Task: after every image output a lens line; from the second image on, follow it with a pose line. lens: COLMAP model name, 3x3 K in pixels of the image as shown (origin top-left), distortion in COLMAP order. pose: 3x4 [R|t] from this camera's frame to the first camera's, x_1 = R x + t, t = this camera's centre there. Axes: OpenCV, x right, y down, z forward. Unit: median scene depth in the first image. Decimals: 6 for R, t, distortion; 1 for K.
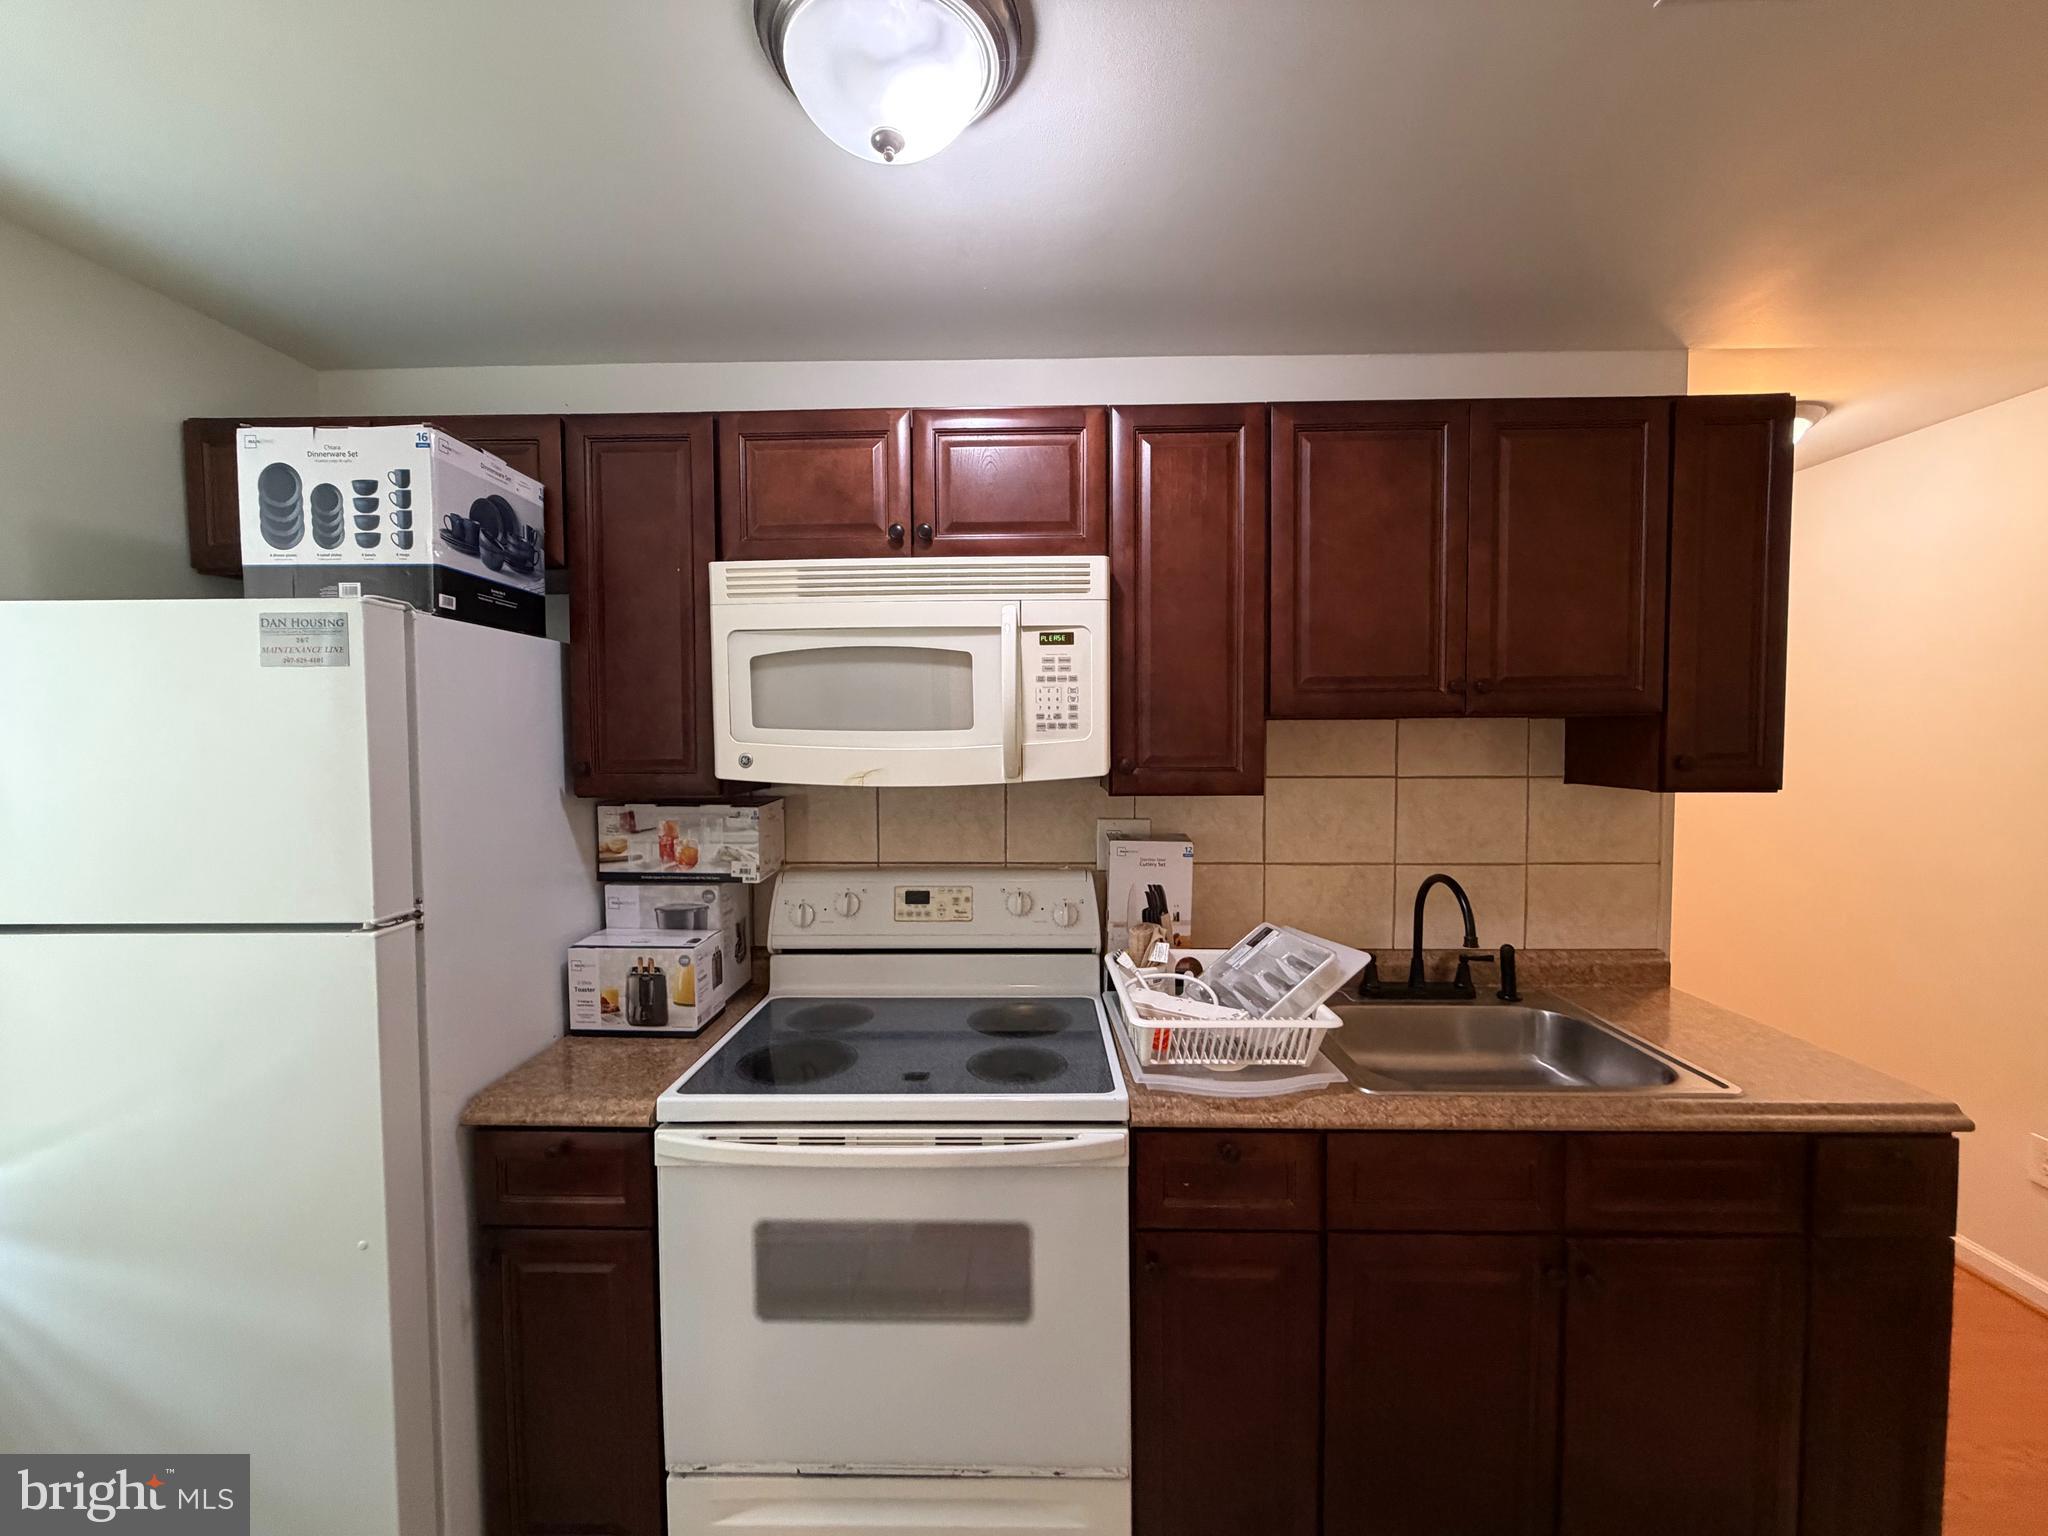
lens RADIAL K [[819.9, 0, 1021.6], [0, 819.9, 765.9], [0, 0, 1]] dist [-0.002285, 0.000015]
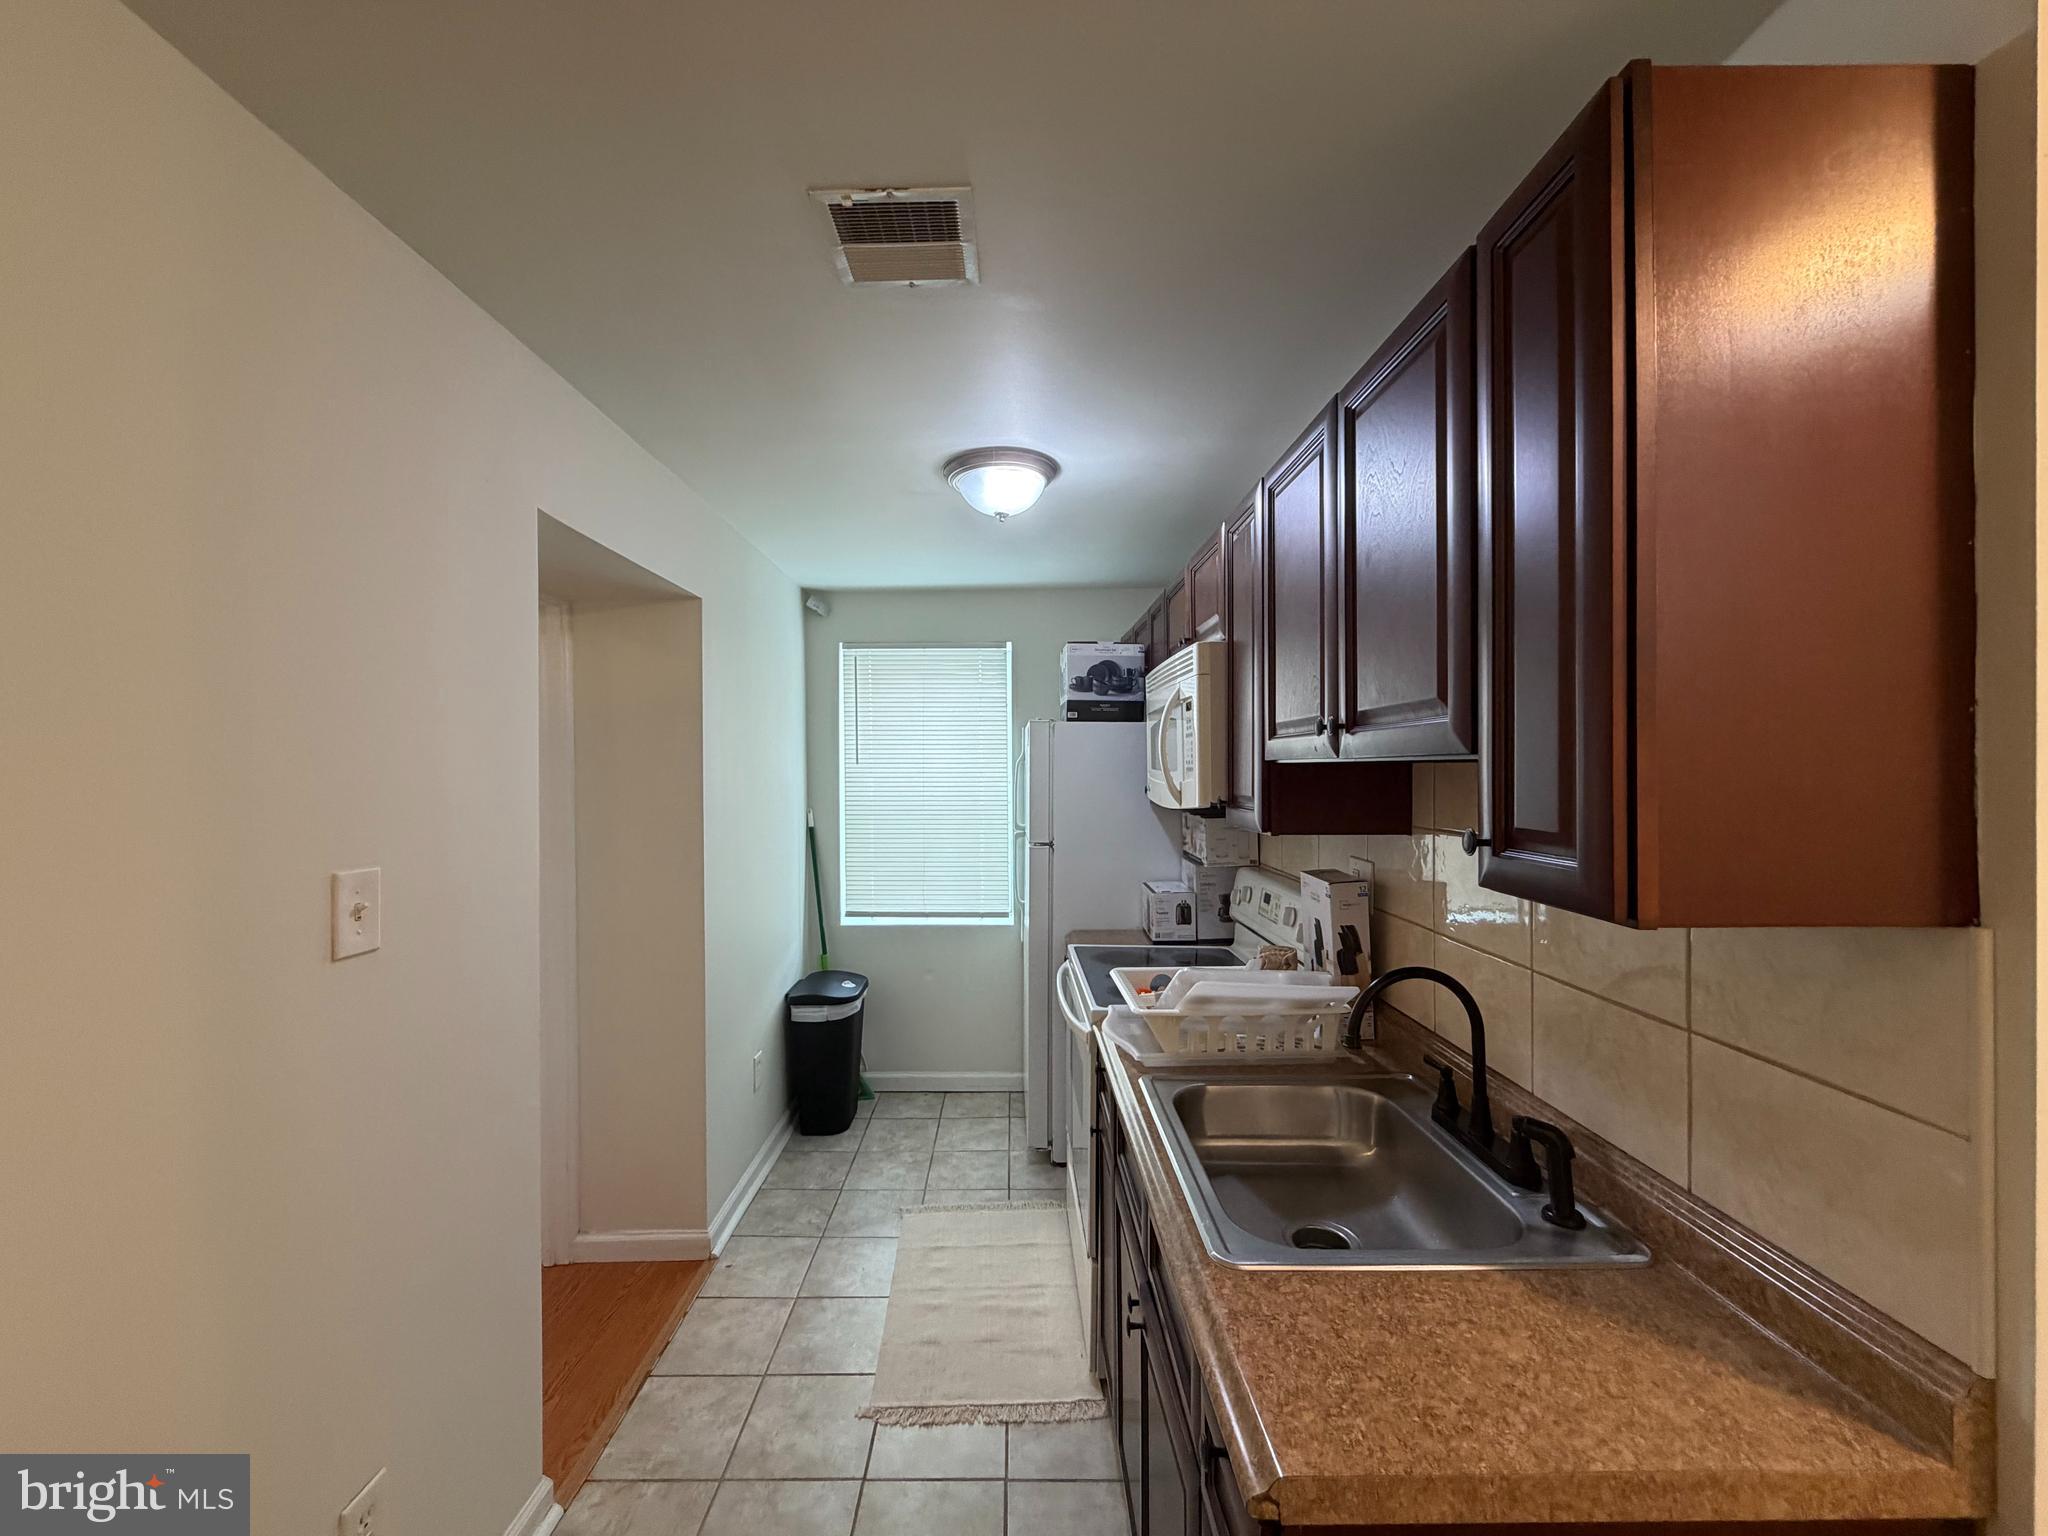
lens RADIAL K [[819.9, 0, 1013.1], [0, 819.9, 766.2], [0, 0, 1]] dist [-0.002285, 0.000015]
pose [[0.033332, 0.006458, -0.999423, 1.403190], [-0.042258, 0.999094, 0.005047, -0.049923], [0.998551, 0.042065, 0.033575, 0.650590]]
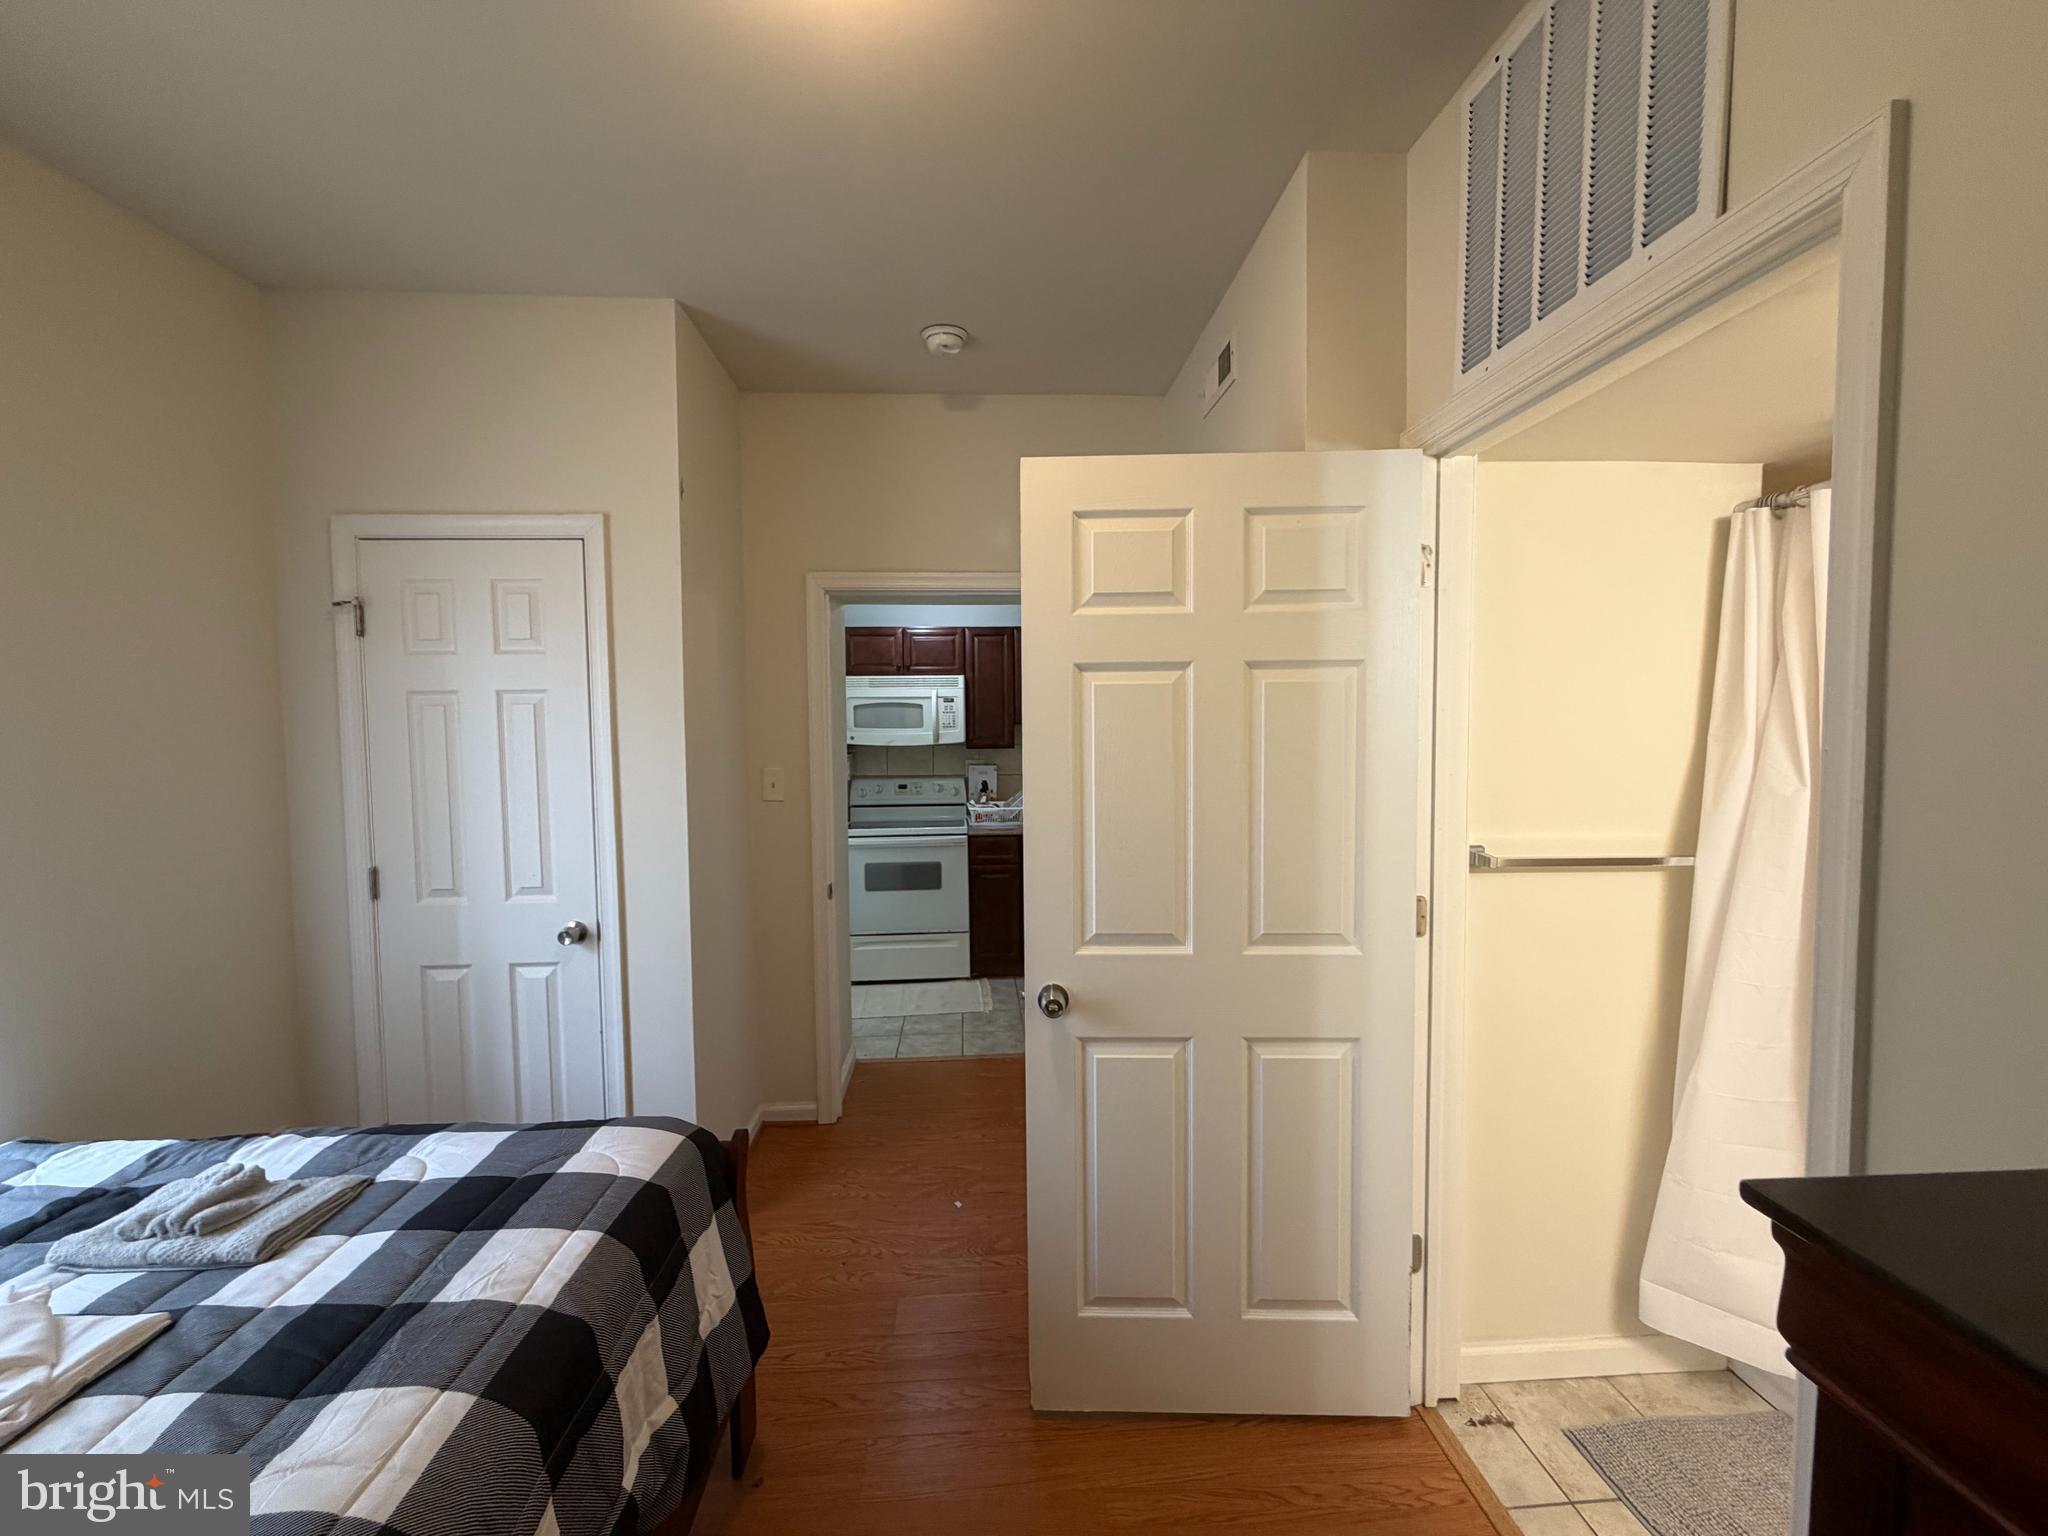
lens RADIAL K [[819.9, 0, 1015.2], [0, 819.9, 769.9], [0, 0, 1]] dist [-0.002285, 0.000015]
pose [[0.996781, -0.007968, 0.079775, 0.044092], [0.007486, 0.999952, 0.006338, 0.103477], [-0.079822, -0.005721, 0.996793, -2.273938]]
